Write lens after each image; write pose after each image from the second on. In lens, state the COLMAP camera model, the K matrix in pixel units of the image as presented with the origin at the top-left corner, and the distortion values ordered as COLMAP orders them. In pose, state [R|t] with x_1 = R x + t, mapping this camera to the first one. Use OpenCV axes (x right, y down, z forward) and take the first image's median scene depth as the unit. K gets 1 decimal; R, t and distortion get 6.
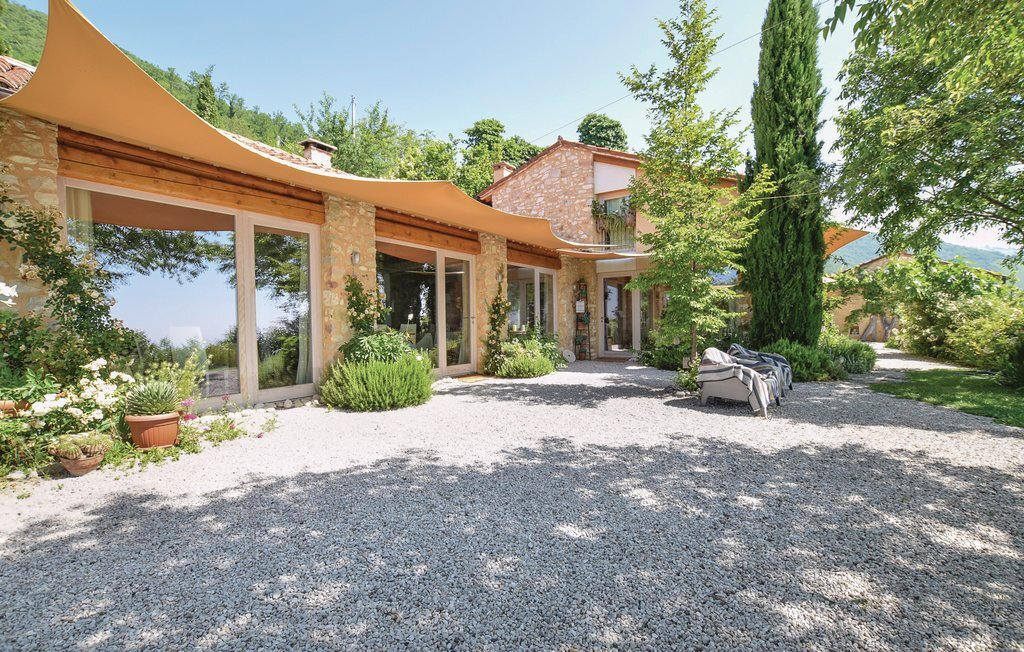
lens RADIAL K [[469.0, 0, 497.0], [0, 469.0, 335.2], [0, 0, 1]] dist [-0.043244, 0.009319]
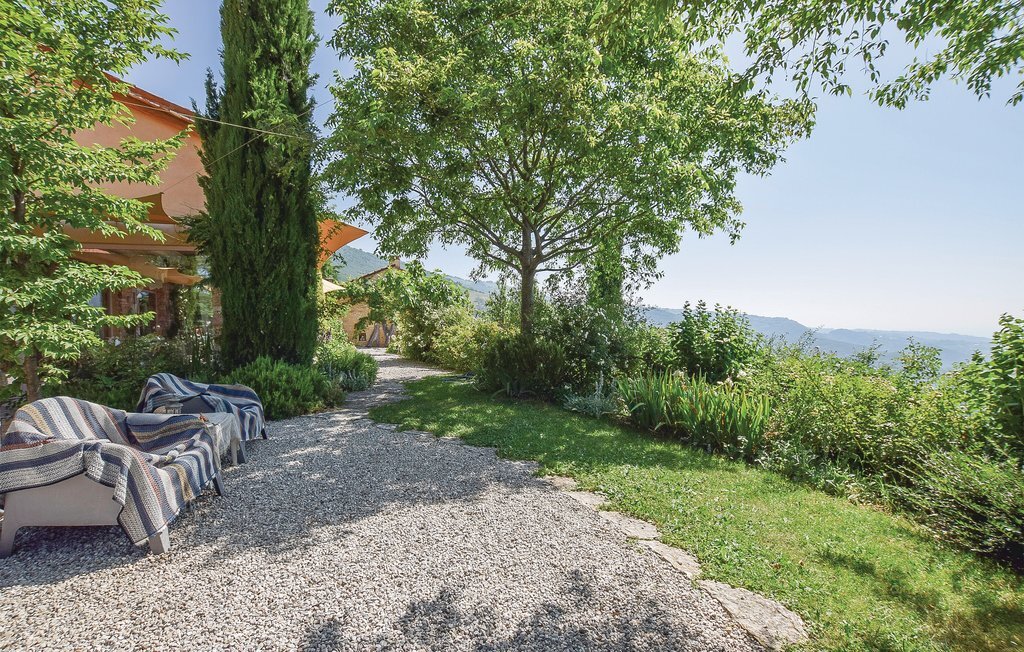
lens RADIAL K [[469.0, 0, 497.0], [0, 469.0, 335.2], [0, 0, 1]] dist [-0.043244, 0.009319]
pose [[0.593844, -0.019067, 0.804355, 0.255209], [0.032586, 0.999469, -0.000366, -0.011491], [-0.803920, 0.026428, 0.594150, 0.289859]]
